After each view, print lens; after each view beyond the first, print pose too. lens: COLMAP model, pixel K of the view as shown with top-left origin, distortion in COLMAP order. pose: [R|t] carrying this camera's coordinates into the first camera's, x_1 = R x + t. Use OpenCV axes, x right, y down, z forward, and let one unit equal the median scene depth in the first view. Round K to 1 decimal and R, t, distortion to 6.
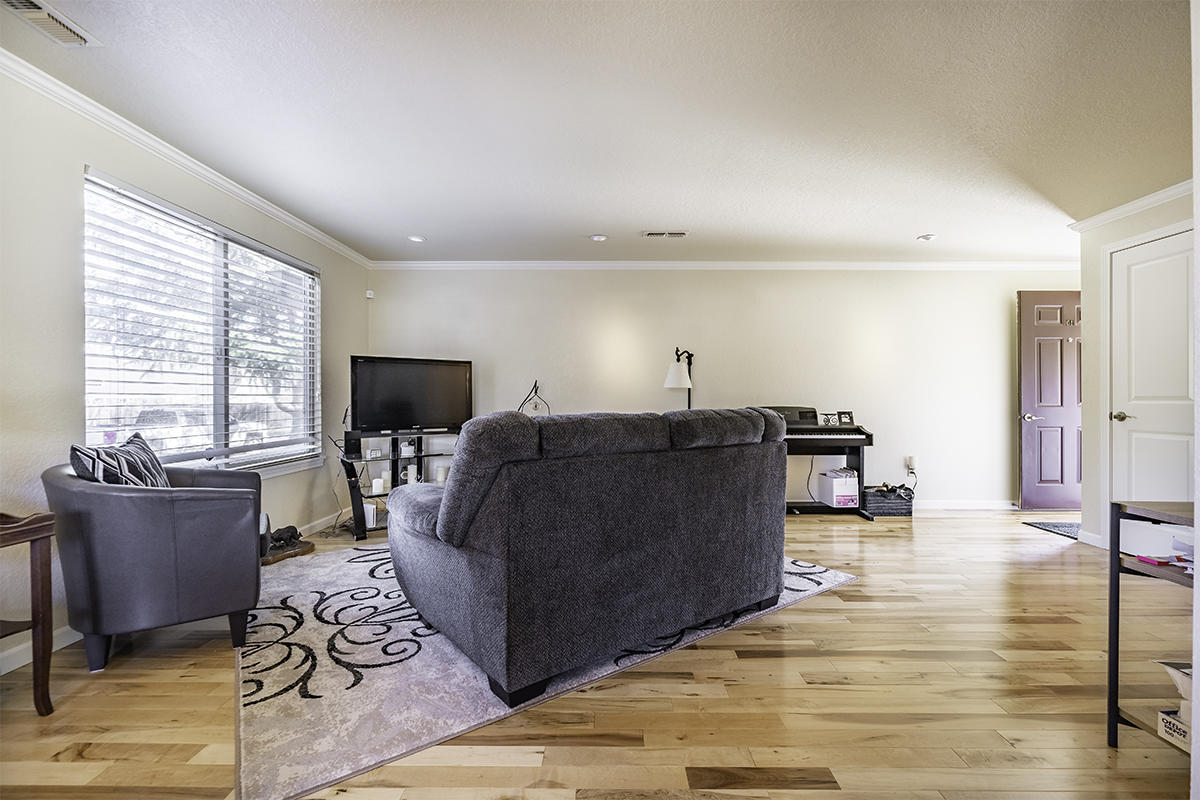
lens RADIAL K [[502.9, 0, 606.6], [0, 502.9, 401.6], [0, 0, 1]] dist [-0.001022, -0.000859]
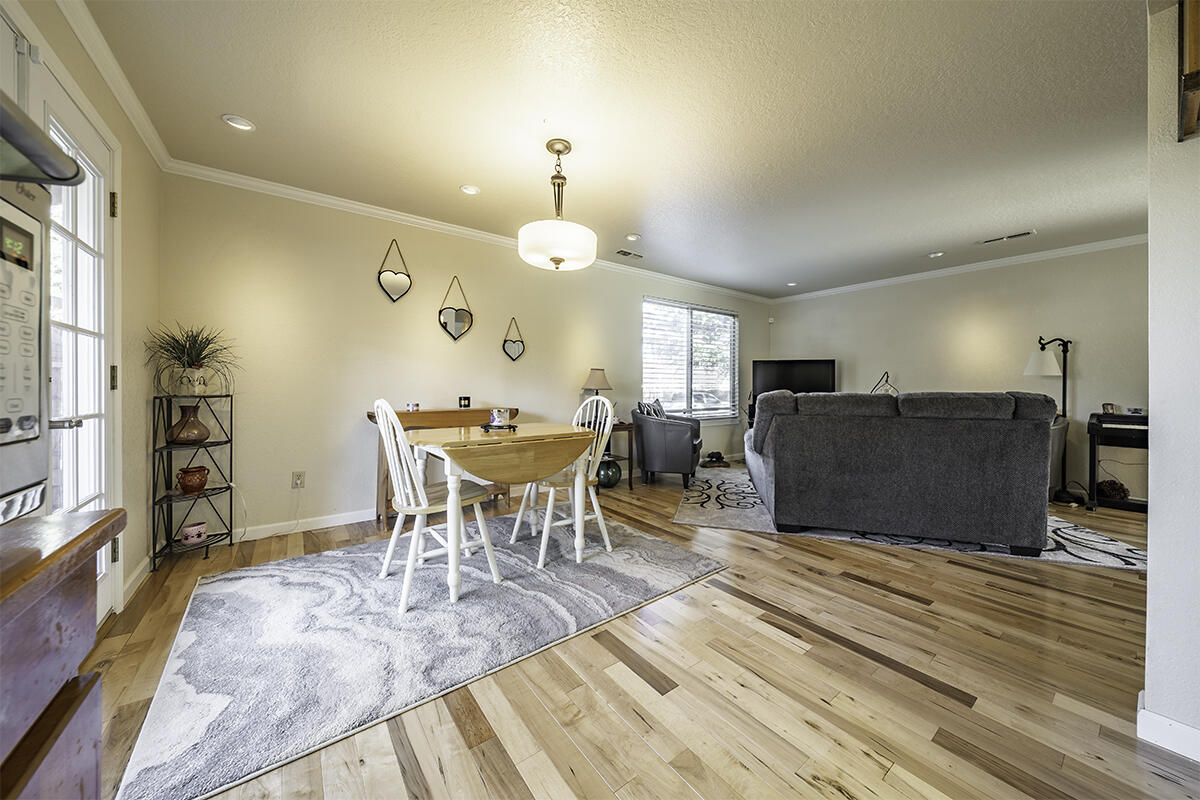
lens RADIAL K [[417.8, 0, 601.7], [0, 417.8, 389.2], [0, 0, 1]] dist [-0.001250, 0.000012]
pose [[0.602611, 0.007510, -0.798000, 0.404967], [-0.008537, 0.999959, 0.002964, 0.008385], [0.797990, 0.005027, 0.602650, -0.344088]]
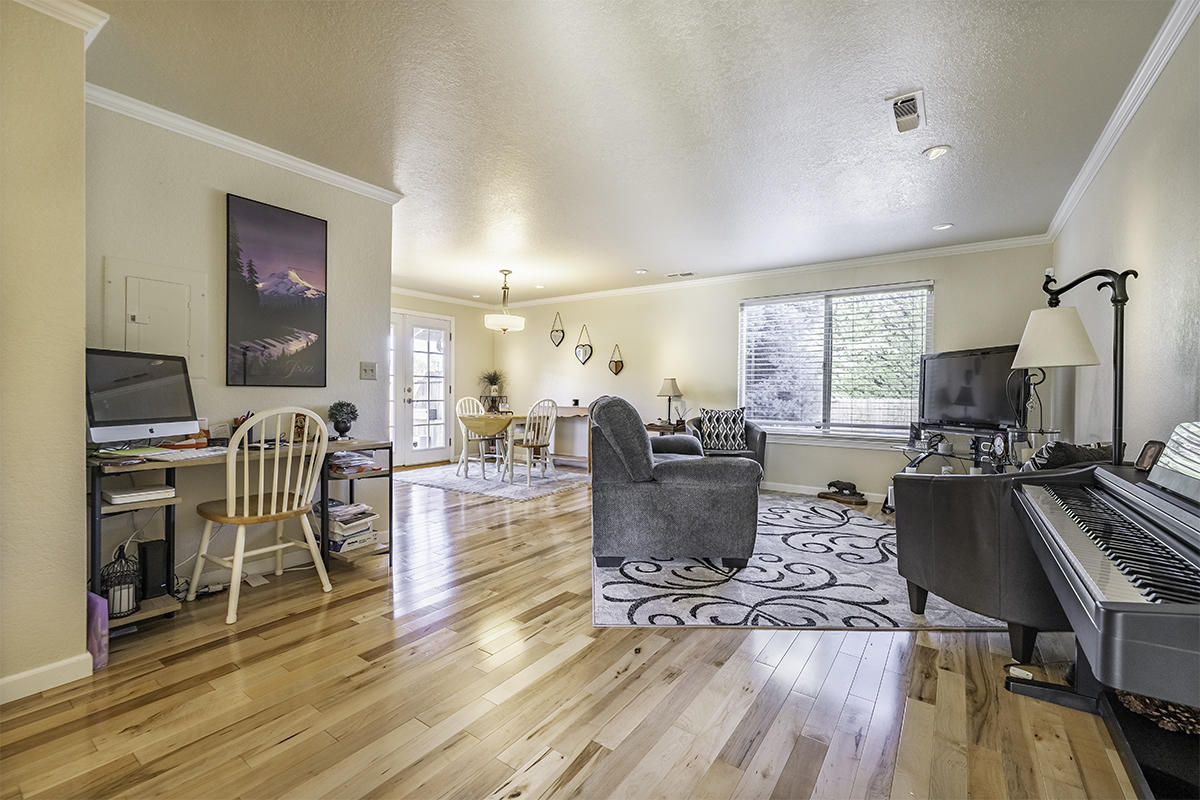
lens RADIAL K [[502.9, 0, 594.1], [0, 502.9, 397.1], [0, 0, 1]] dist [-0.001022, -0.000859]
pose [[-0.570791, 0.000893, -0.821095, 1.043400], [-0.014423, 0.999834, 0.011114, -0.000705], [0.820968, 0.018186, -0.570684, 1.329133]]
